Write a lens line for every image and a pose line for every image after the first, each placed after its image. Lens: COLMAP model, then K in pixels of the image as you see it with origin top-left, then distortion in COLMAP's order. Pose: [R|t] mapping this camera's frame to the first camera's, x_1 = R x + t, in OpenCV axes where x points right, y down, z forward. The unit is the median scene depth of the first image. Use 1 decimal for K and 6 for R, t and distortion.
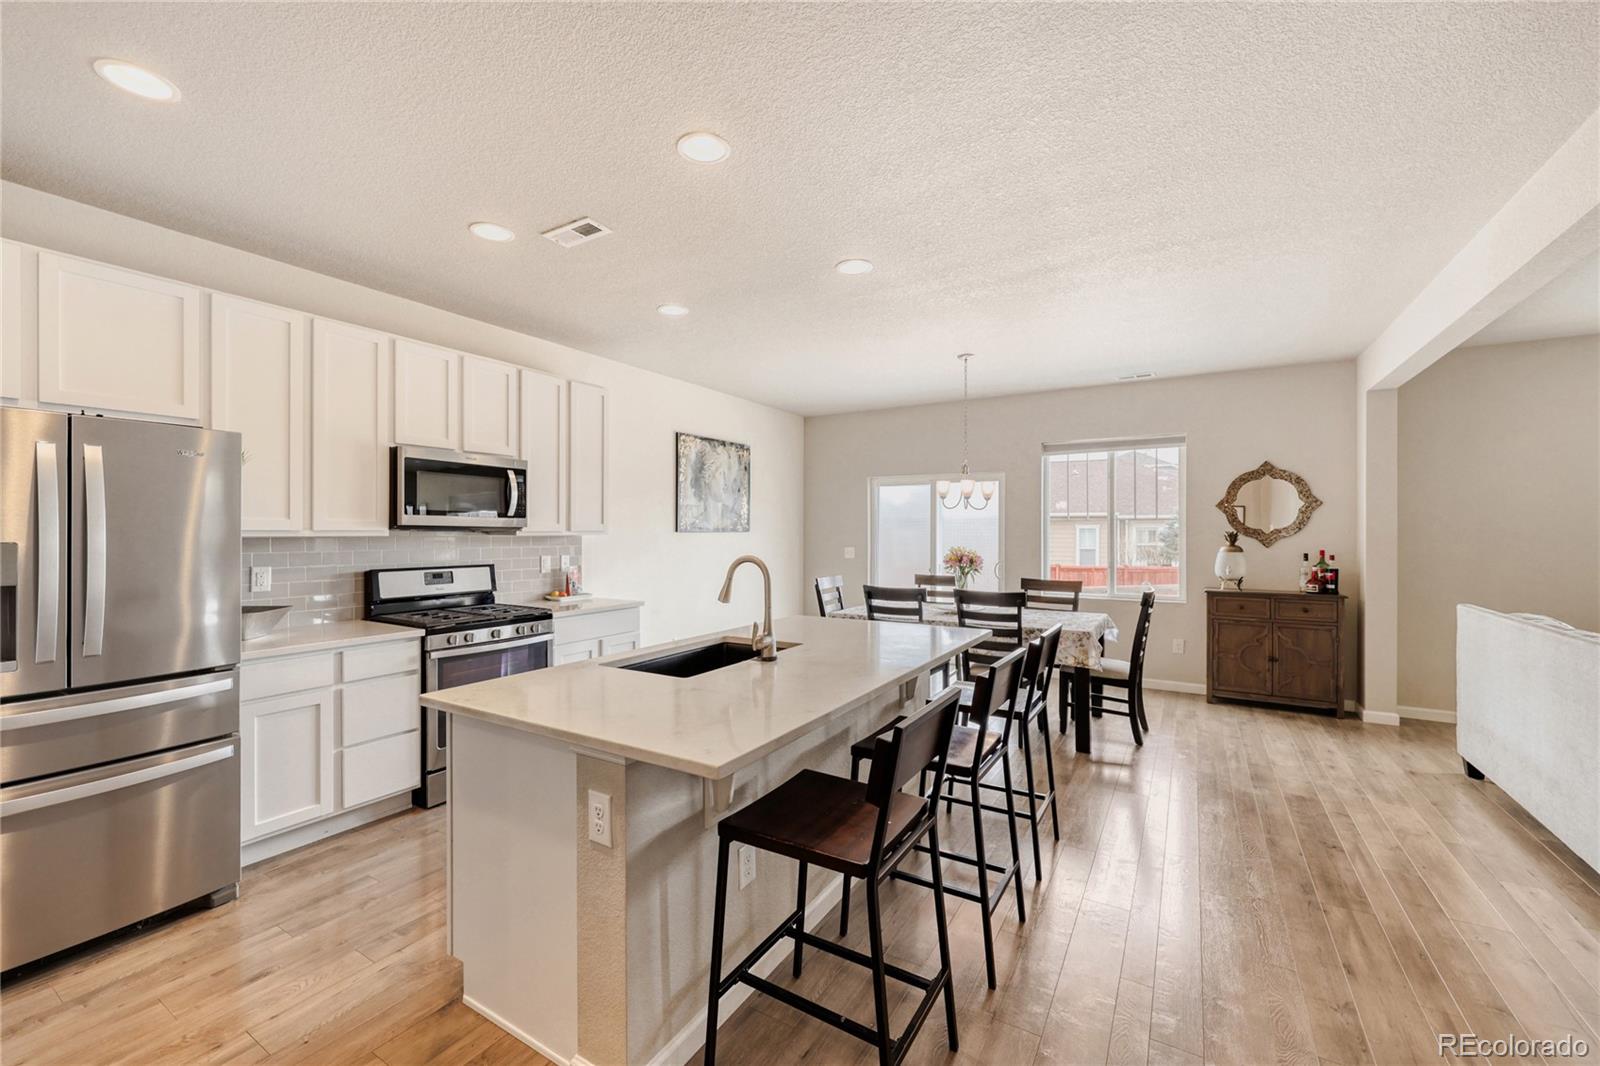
lens RADIAL K [[669.0, 0, 813.7], [0, 669.0, 535.0], [0, 0, 1]] dist [0.004184, -0.000773]
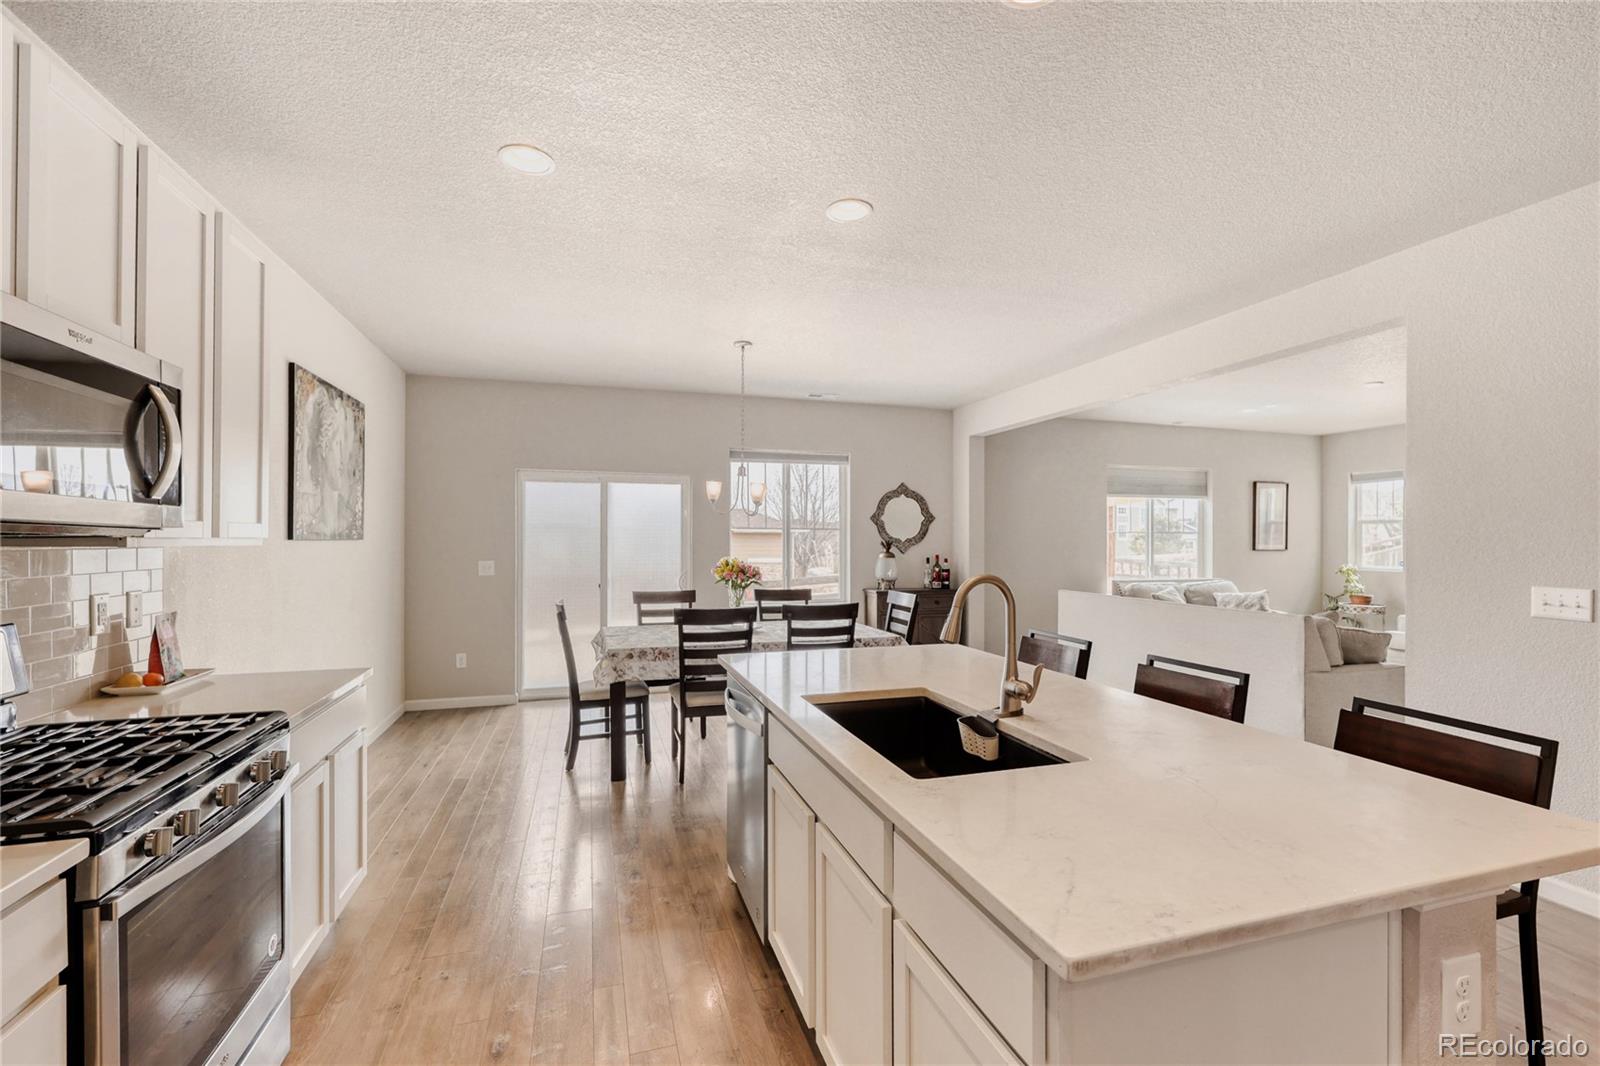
lens RADIAL K [[669.0, 0, 794.7], [0, 669.0, 545.0], [0, 0, 1]] dist [0.004184, -0.000773]
pose [[0.669418, -0.003453, 0.742878, -0.367599], [0.000497, 0.999991, 0.004200, -0.002168], [-0.742886, -0.002442, 0.669414, 0.327793]]
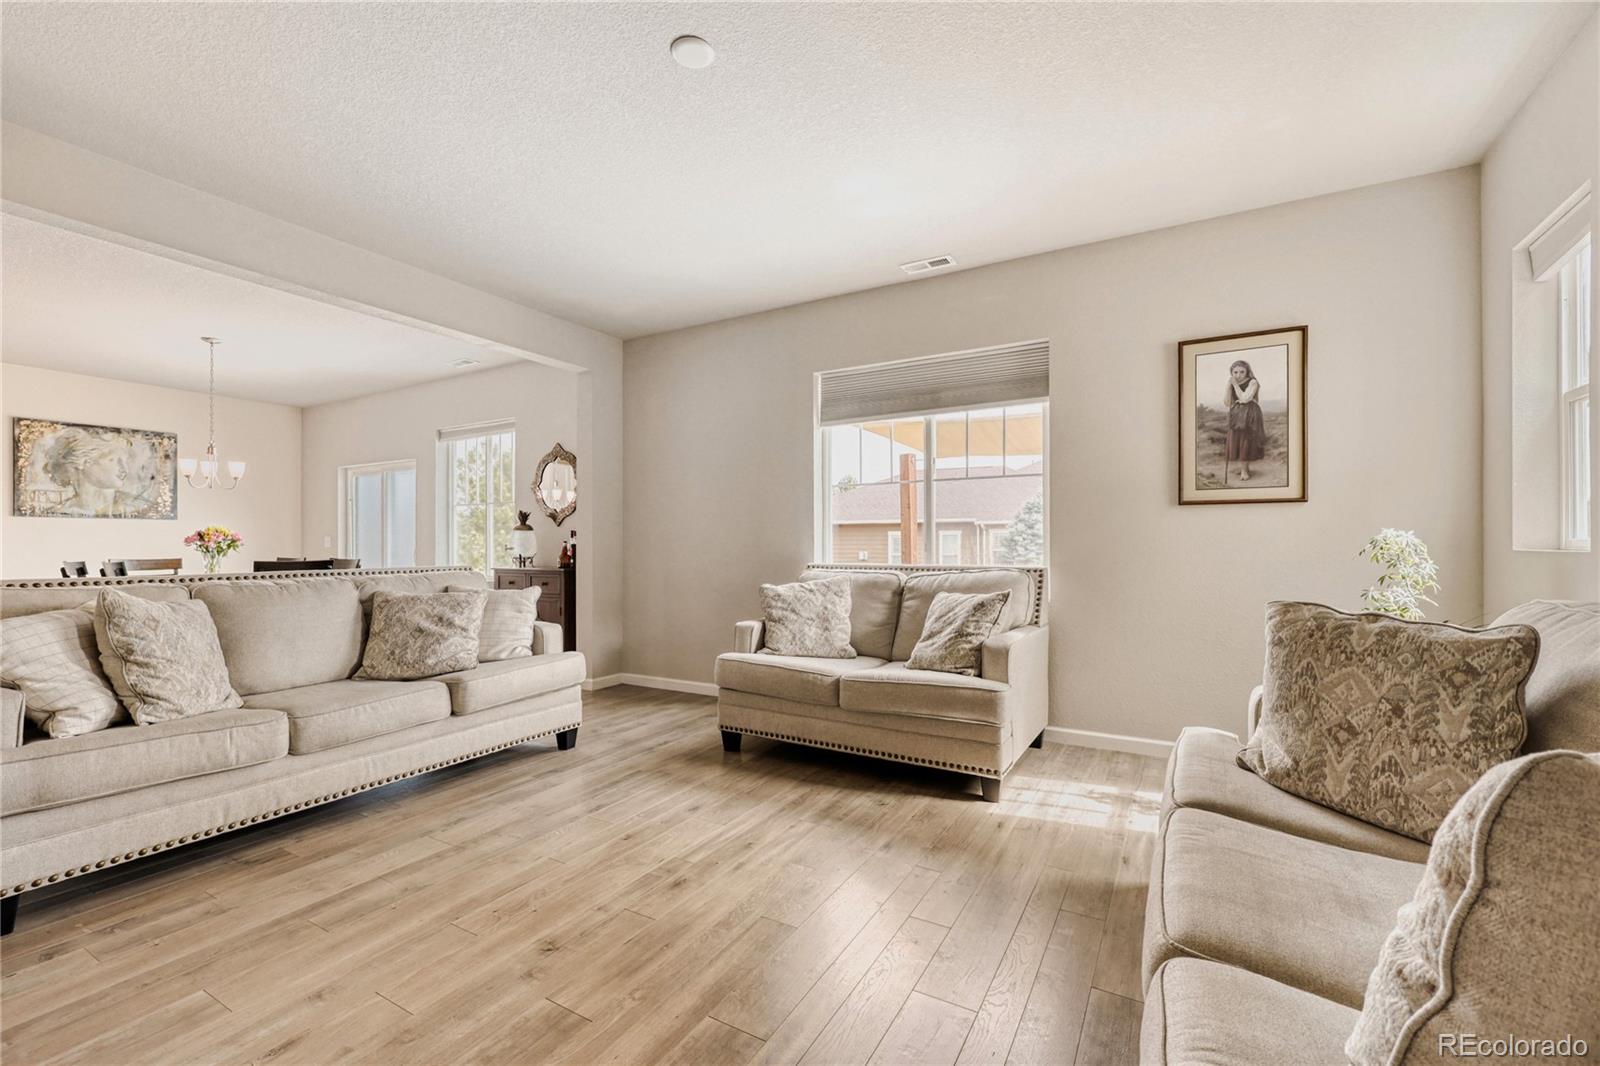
lens RADIAL K [[669.0, 0, 842.3], [0, 669.0, 540.9], [0, 0, 1]] dist [0.004184, -0.000773]
pose [[0.999444, -0.005768, 0.032846, 1.084406], [0.006141, 0.999918, -0.011261, 0.055663], [-0.032778, 0.011457, 0.999397, -0.052880]]
